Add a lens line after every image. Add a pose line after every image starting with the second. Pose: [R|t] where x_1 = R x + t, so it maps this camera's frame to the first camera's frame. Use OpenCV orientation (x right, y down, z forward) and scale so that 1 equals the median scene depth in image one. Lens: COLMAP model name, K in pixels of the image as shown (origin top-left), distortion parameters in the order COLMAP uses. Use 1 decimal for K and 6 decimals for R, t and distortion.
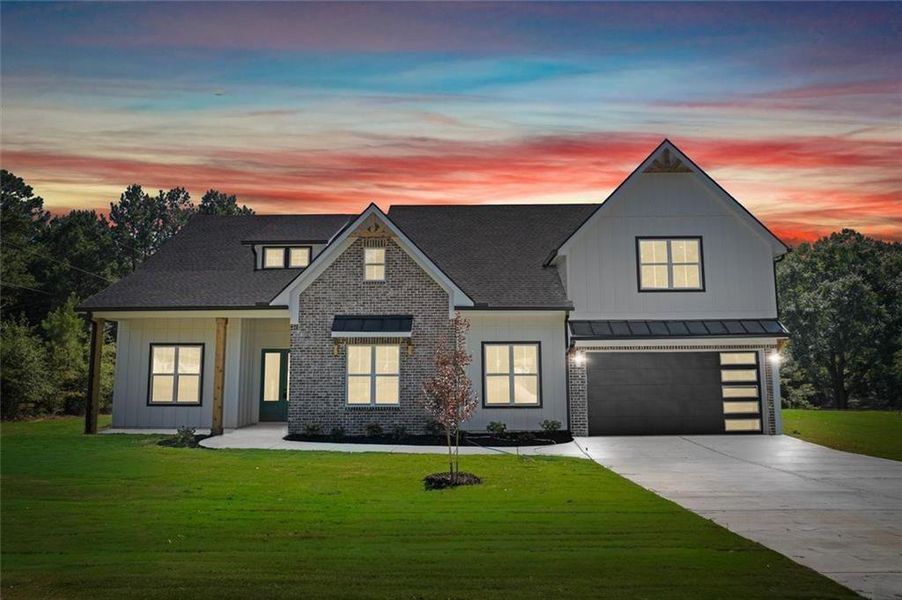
lens RADIAL K [[682.9, 0, 451.0], [0, 682.9, 300.0], [0, 0, 1]] dist [-0.037899, -0.001315]
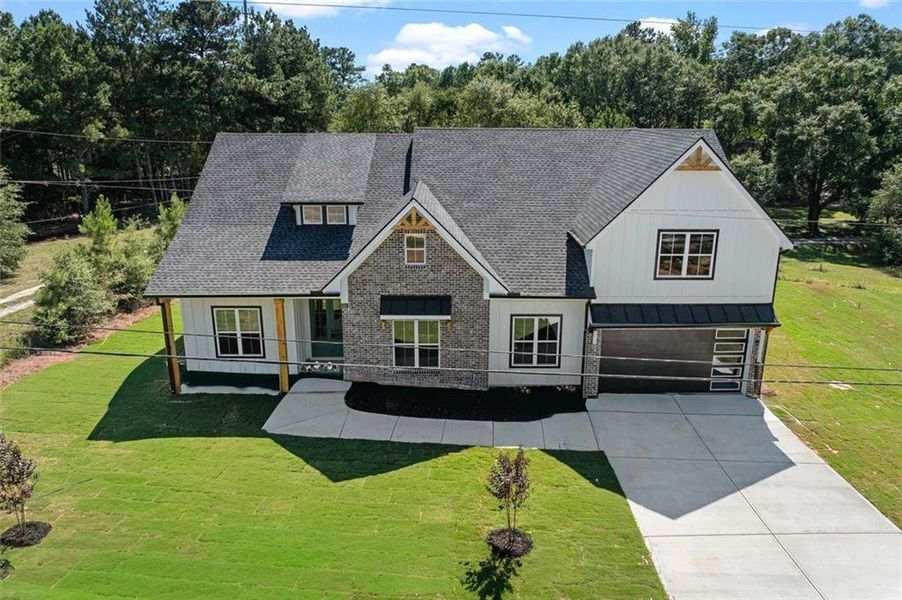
lens RADIAL K [[662.9, 0, 451.0], [0, 662.9, 300.0], [0, 0, 1]] dist [-0.021360, 0.000986]
pose [[0.999447, -0.006774, 0.032565, -0.090781], [-0.007730, 0.904929, 0.425493, -0.430374], [-0.032351, -0.425509, 0.904376, 0.014114]]
